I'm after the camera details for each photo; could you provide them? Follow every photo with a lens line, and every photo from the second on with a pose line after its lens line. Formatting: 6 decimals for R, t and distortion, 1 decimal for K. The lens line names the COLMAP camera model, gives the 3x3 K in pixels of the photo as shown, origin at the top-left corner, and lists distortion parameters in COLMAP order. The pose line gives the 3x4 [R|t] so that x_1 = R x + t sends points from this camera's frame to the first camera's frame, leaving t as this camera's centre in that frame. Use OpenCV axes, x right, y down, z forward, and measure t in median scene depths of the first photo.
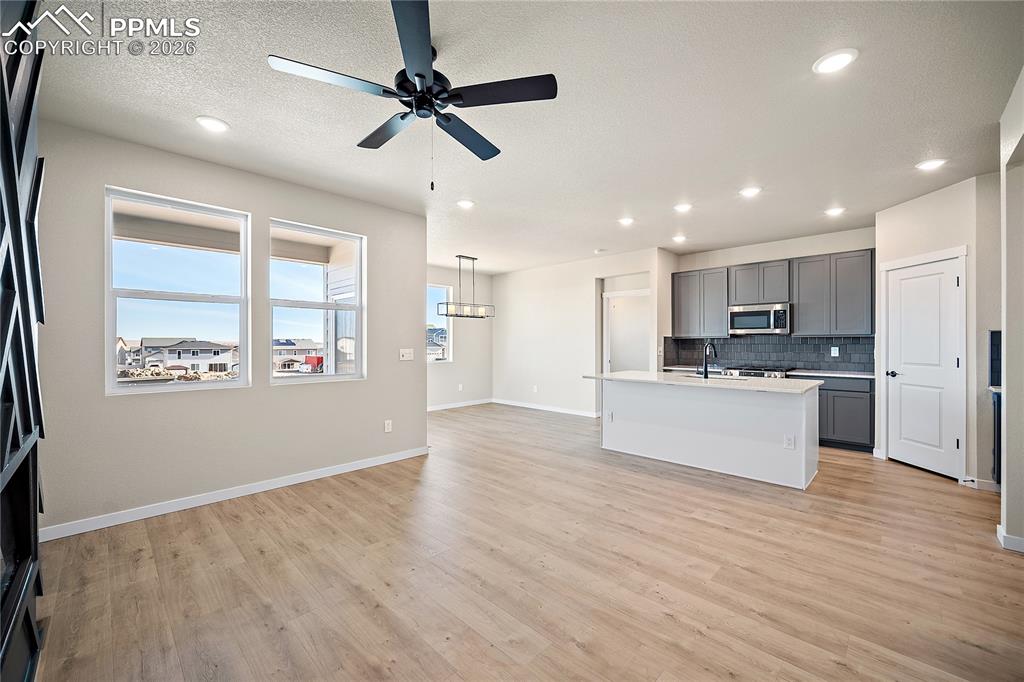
lens RADIAL K [[405.9, 0, 511.3], [0, 405.9, 344.9], [0, 0, 1]] dist [-0.001680, -0.000146]
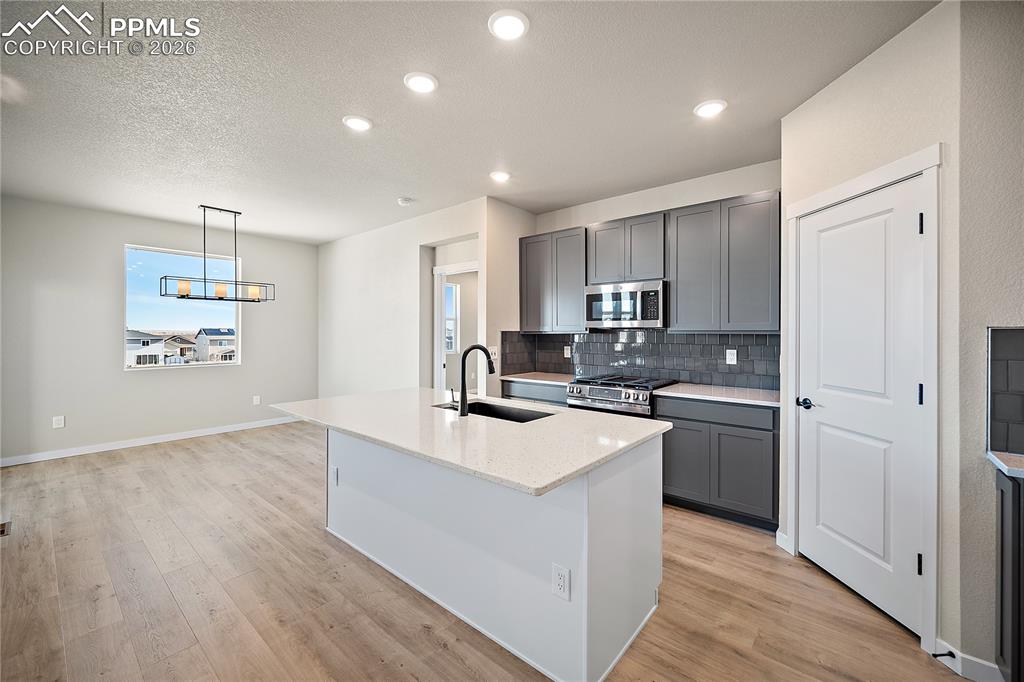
lens RADIAL K [[405.9, 0, 514.7], [0, 405.9, 335.1], [0, 0, 1]] dist [-0.001680, -0.000146]
pose [[0.997022, 0.004594, 0.076985, 0.476248], [-0.004489, 0.999989, -0.001542, -0.017855], [-0.076991, 0.001192, 0.997031, 0.453581]]
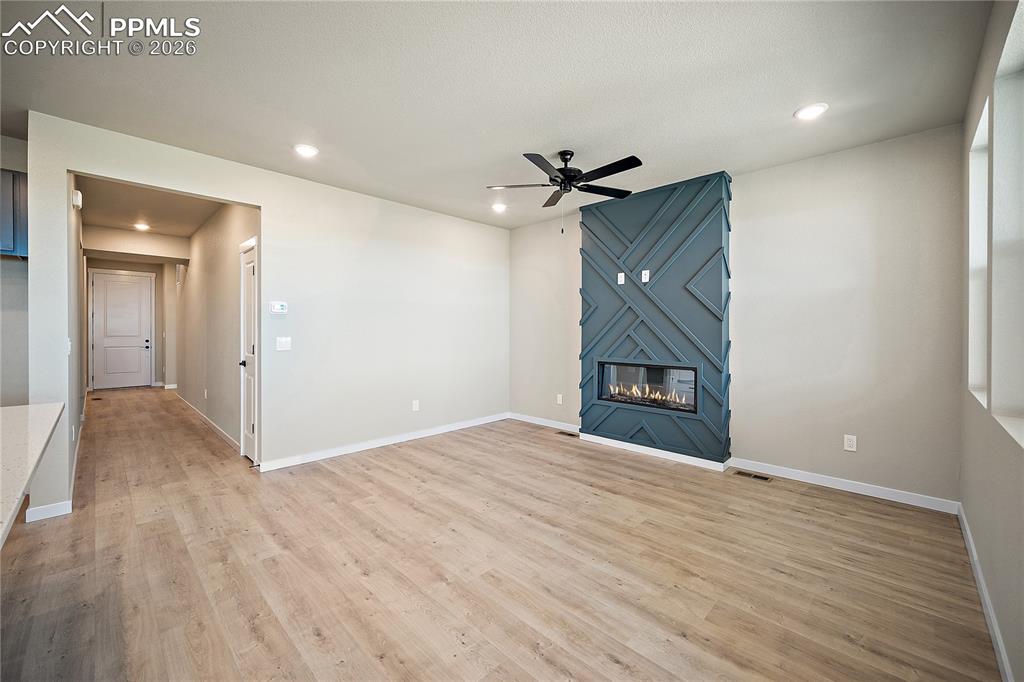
lens RADIAL K [[405.9, 0, 513.2], [0, 405.9, 333.1], [0, 0, 1]] dist [-0.001680, -0.000146]
pose [[-0.999986, -0.002453, -0.004703, 0.002607], [-0.002525, 0.999880, 0.015312, -0.006883], [0.004665, 0.015323, -0.999872, 1.168760]]
